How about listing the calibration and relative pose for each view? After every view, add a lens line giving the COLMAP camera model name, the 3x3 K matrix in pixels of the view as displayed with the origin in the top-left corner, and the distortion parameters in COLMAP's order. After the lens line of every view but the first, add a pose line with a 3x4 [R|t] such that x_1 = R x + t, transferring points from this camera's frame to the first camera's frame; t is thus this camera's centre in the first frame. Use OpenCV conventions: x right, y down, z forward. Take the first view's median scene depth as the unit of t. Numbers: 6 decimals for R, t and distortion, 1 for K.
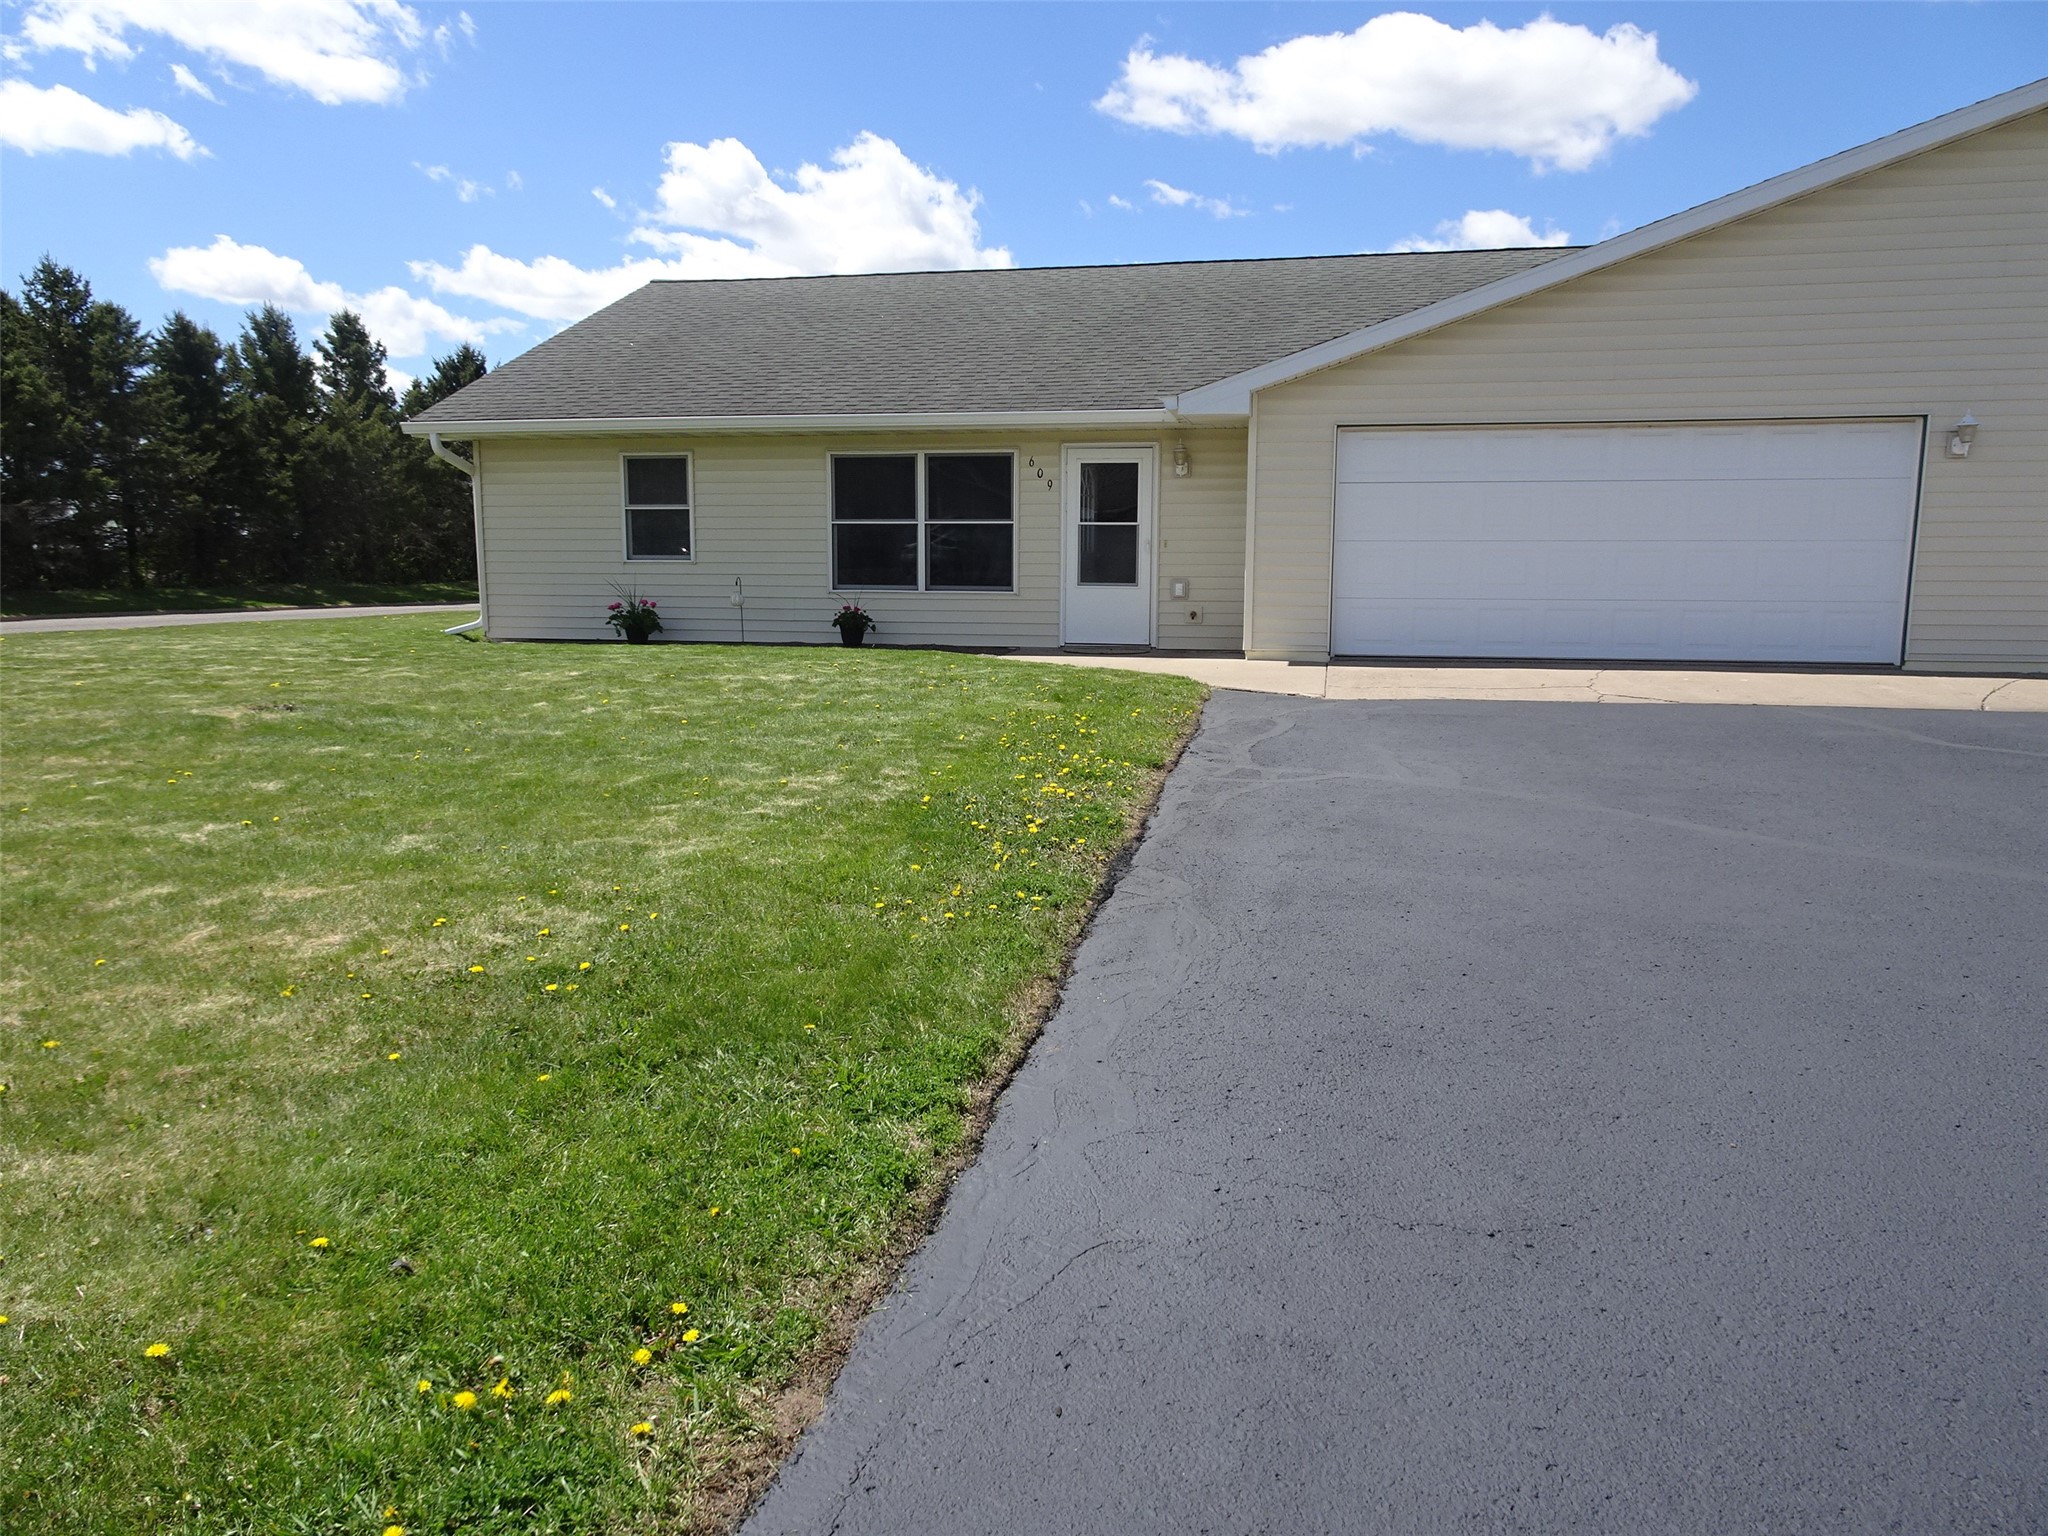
lens RADIAL K [[1454.4, 0, 1019.7], [0, 1454.4, 772.7], [0, 0, 1]] dist [0.001920, 0.005177]
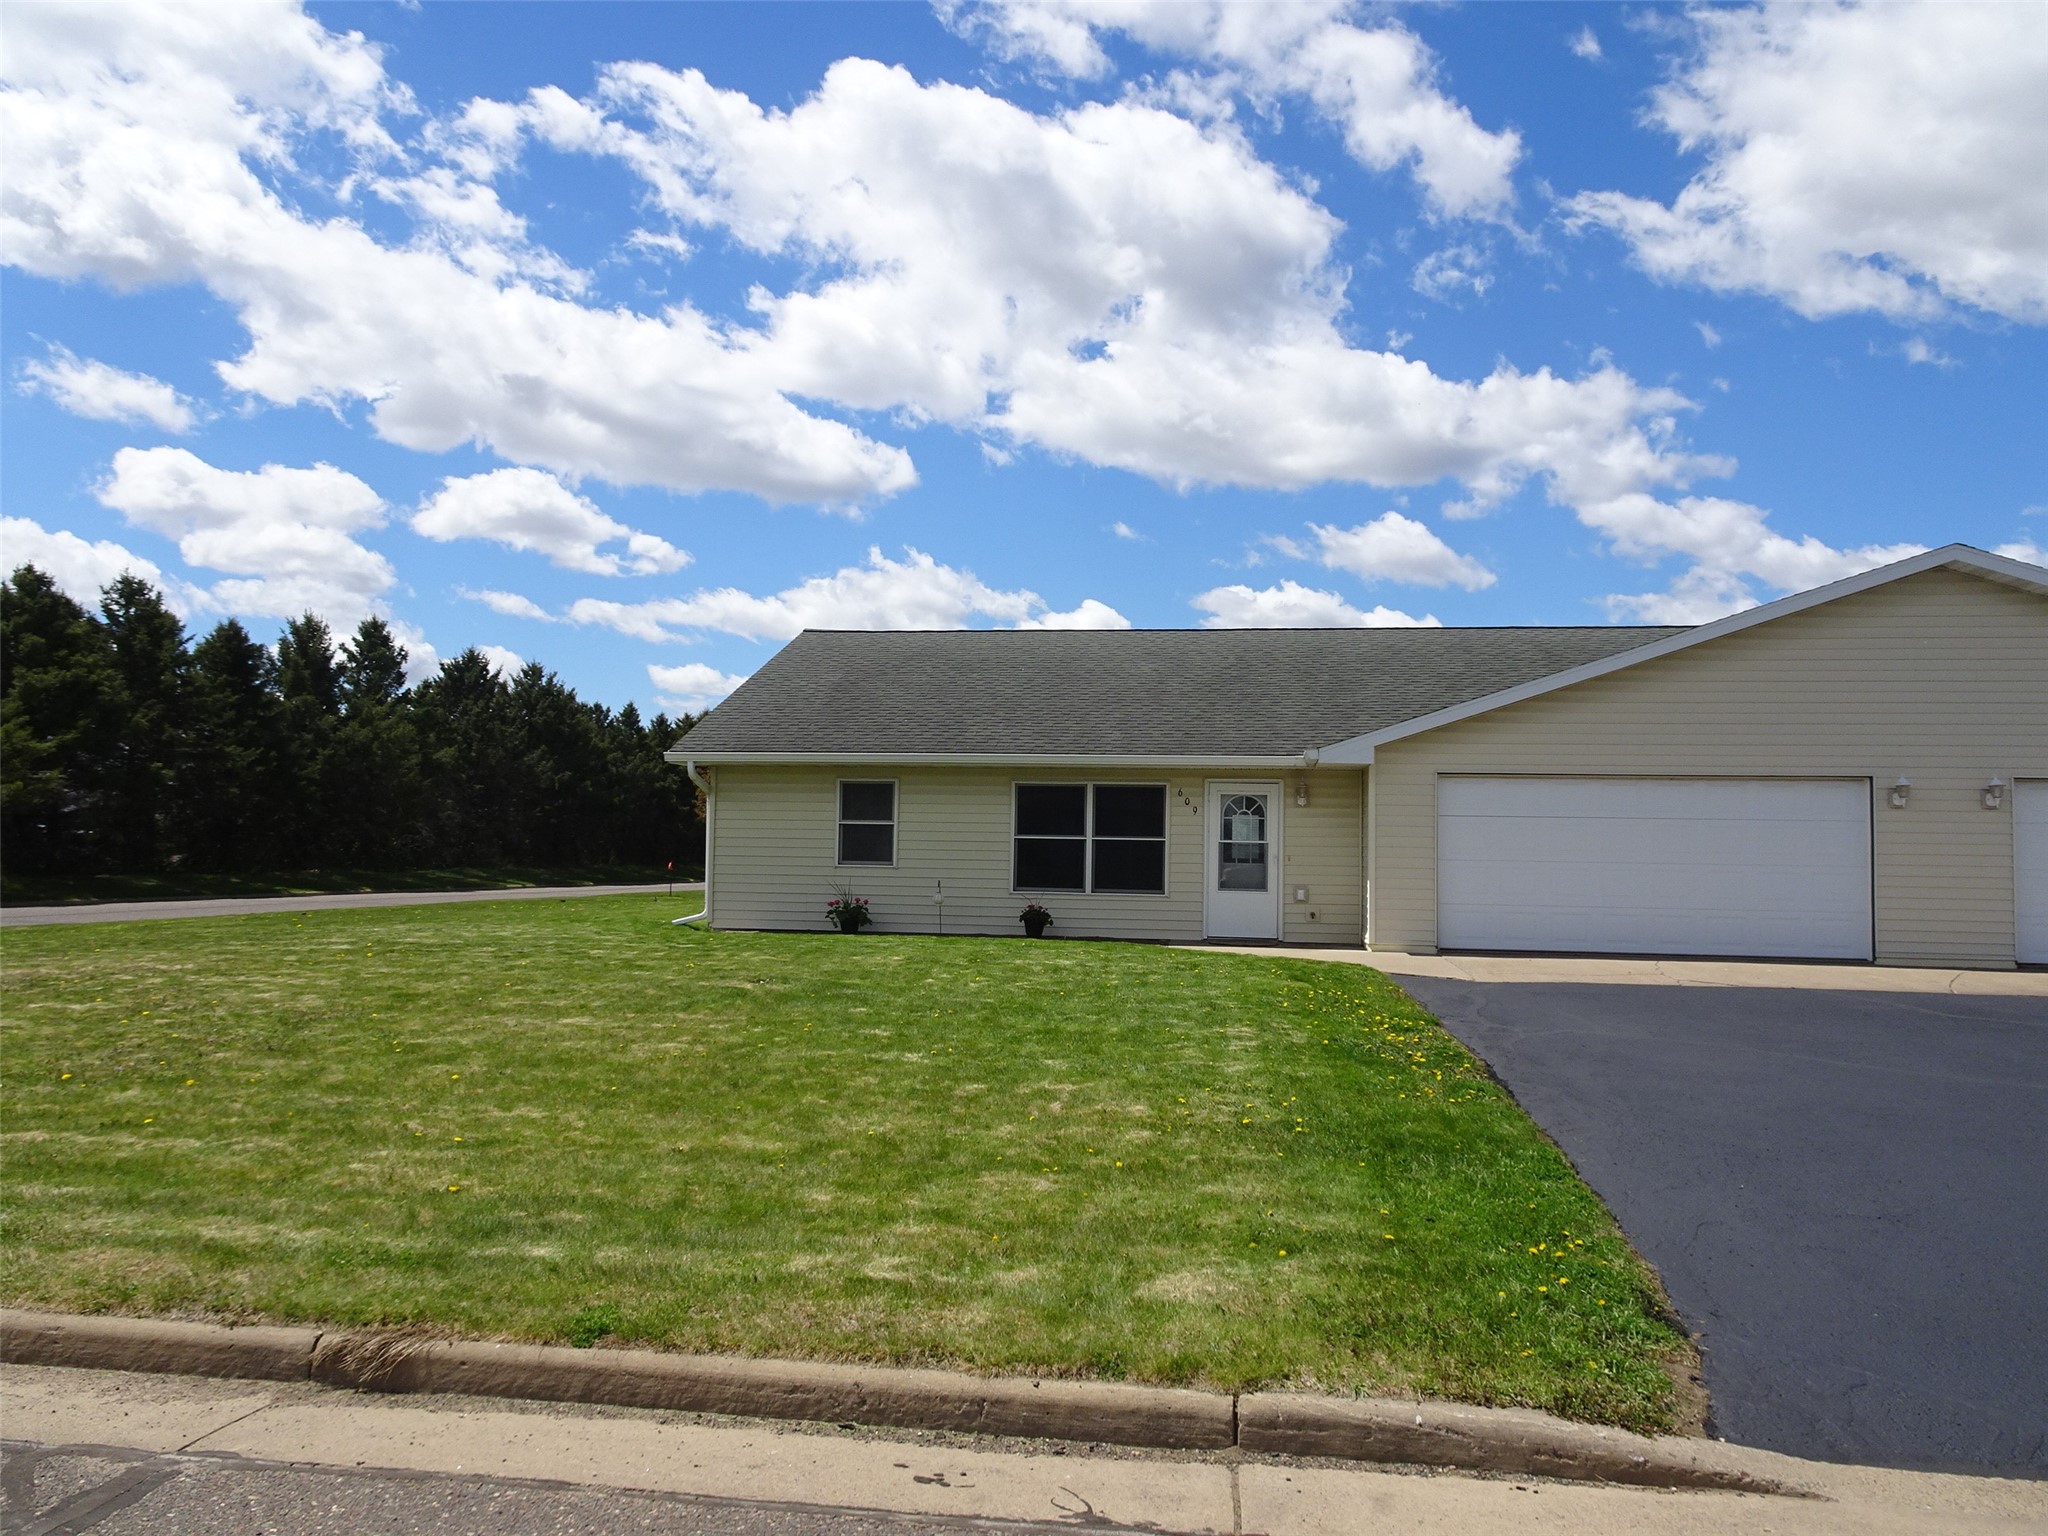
lens RADIAL K [[1454.4, 0, 1019.7], [0, 1454.4, 772.7], [0, 0, 1]] dist [0.001920, 0.005177]
pose [[0.997427, 0.016634, 0.069731, -0.212824], [-0.002613, 0.980499, -0.196507, 0.017107], [-0.071640, 0.195820, 0.978020, -0.219889]]
